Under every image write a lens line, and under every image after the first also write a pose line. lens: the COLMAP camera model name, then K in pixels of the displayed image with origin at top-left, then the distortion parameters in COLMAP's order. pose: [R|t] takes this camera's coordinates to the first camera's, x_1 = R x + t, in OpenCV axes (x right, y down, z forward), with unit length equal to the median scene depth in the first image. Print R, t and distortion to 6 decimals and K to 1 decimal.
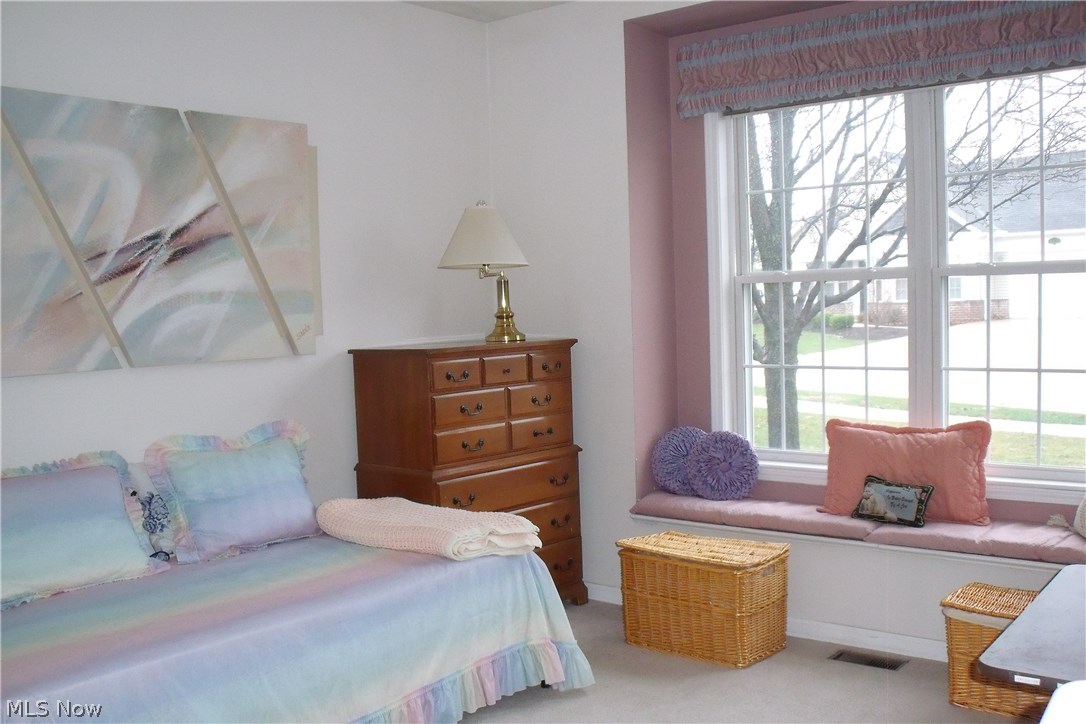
lens RADIAL K [[1054.5, 0, 567.2], [0, 1054.5, 384.6], [0, 0, 1]] dist [-0.163701, 0.130785]
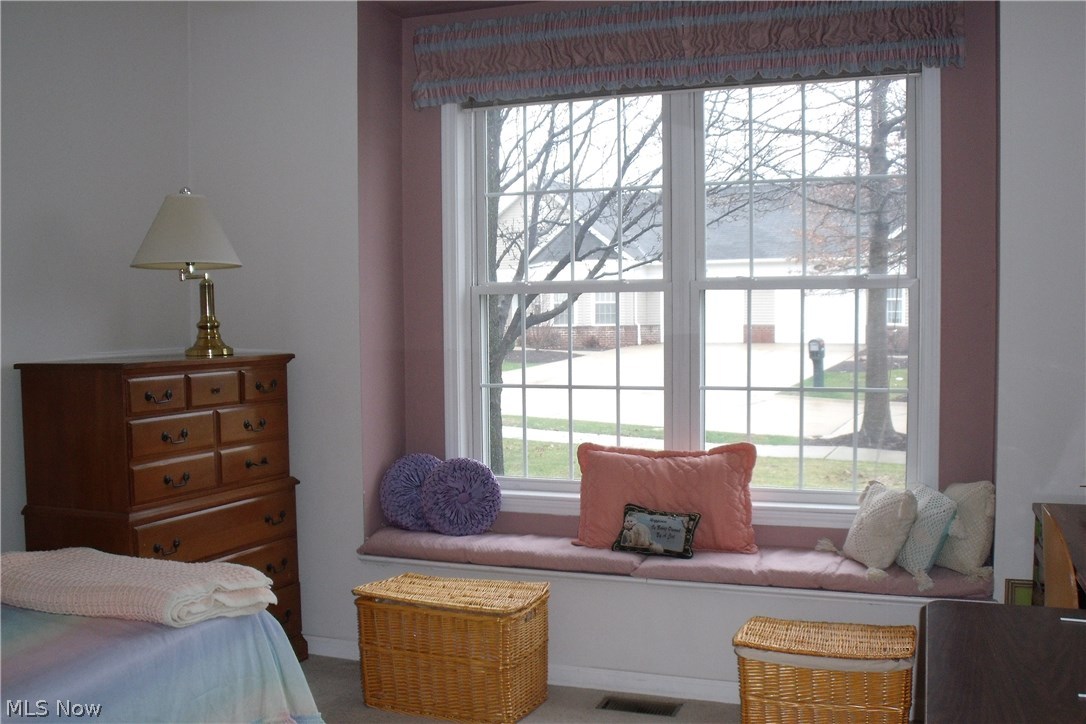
lens RADIAL K [[1054.5, 0, 567.2], [0, 1054.5, 384.6], [0, 0, 1]] dist [-0.163701, 0.130785]
pose [[0.946171, 0.002259, 0.323660, -0.063101], [0.004902, 0.999761, -0.021309, 0.001303], [-0.323630, 0.021749, 0.945934, 0.134552]]
